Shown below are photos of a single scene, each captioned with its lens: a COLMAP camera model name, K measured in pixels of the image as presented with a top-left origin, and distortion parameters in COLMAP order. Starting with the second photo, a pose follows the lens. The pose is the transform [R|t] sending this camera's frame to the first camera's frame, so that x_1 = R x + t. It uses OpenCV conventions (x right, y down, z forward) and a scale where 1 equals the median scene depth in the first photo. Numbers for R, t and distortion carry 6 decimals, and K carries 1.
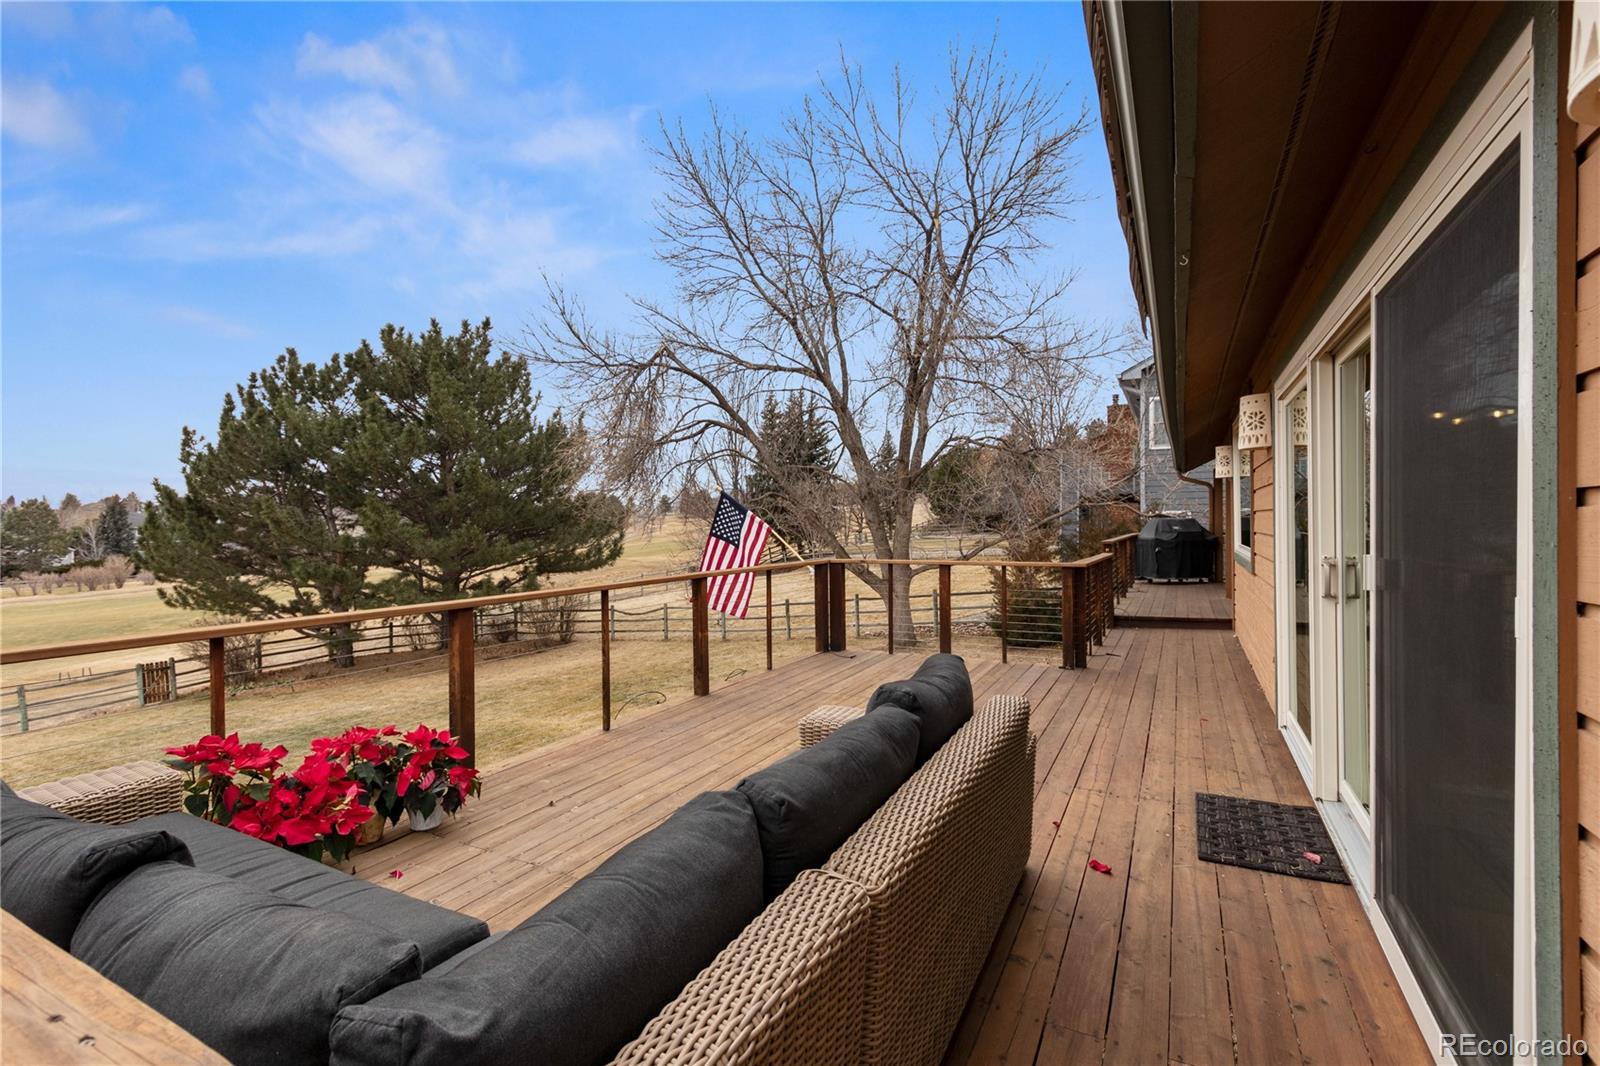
lens RADIAL K [[736.8, 0, 786.7], [0, 736.8, 526.0], [0, 0, 1]] dist [0.002353, -0.000330]
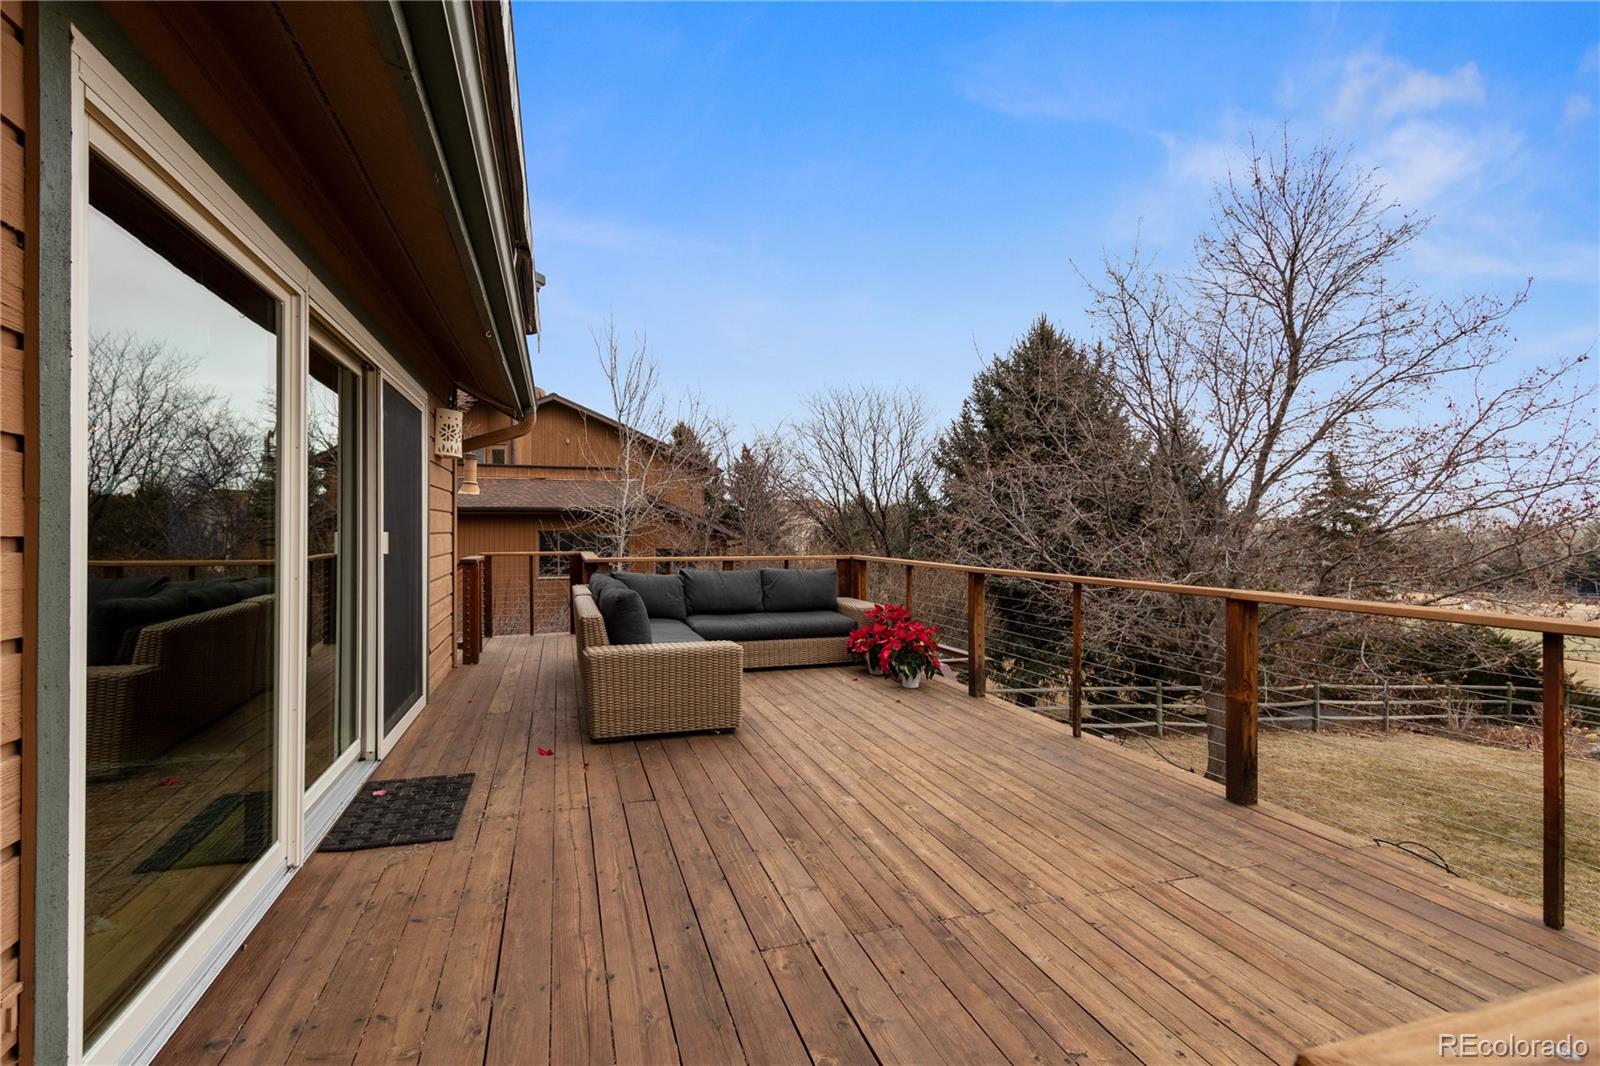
lens RADIAL K [[736.8, 0, 786.7], [0, 736.8, 526.0], [0, 0, 1]] dist [0.002353, -0.000330]
pose [[-0.705403, 0.007772, -0.708764, 0.825100], [0.002888, 0.999963, 0.008091, 0.008383], [0.708801, 0.003661, -0.705399, 1.743687]]
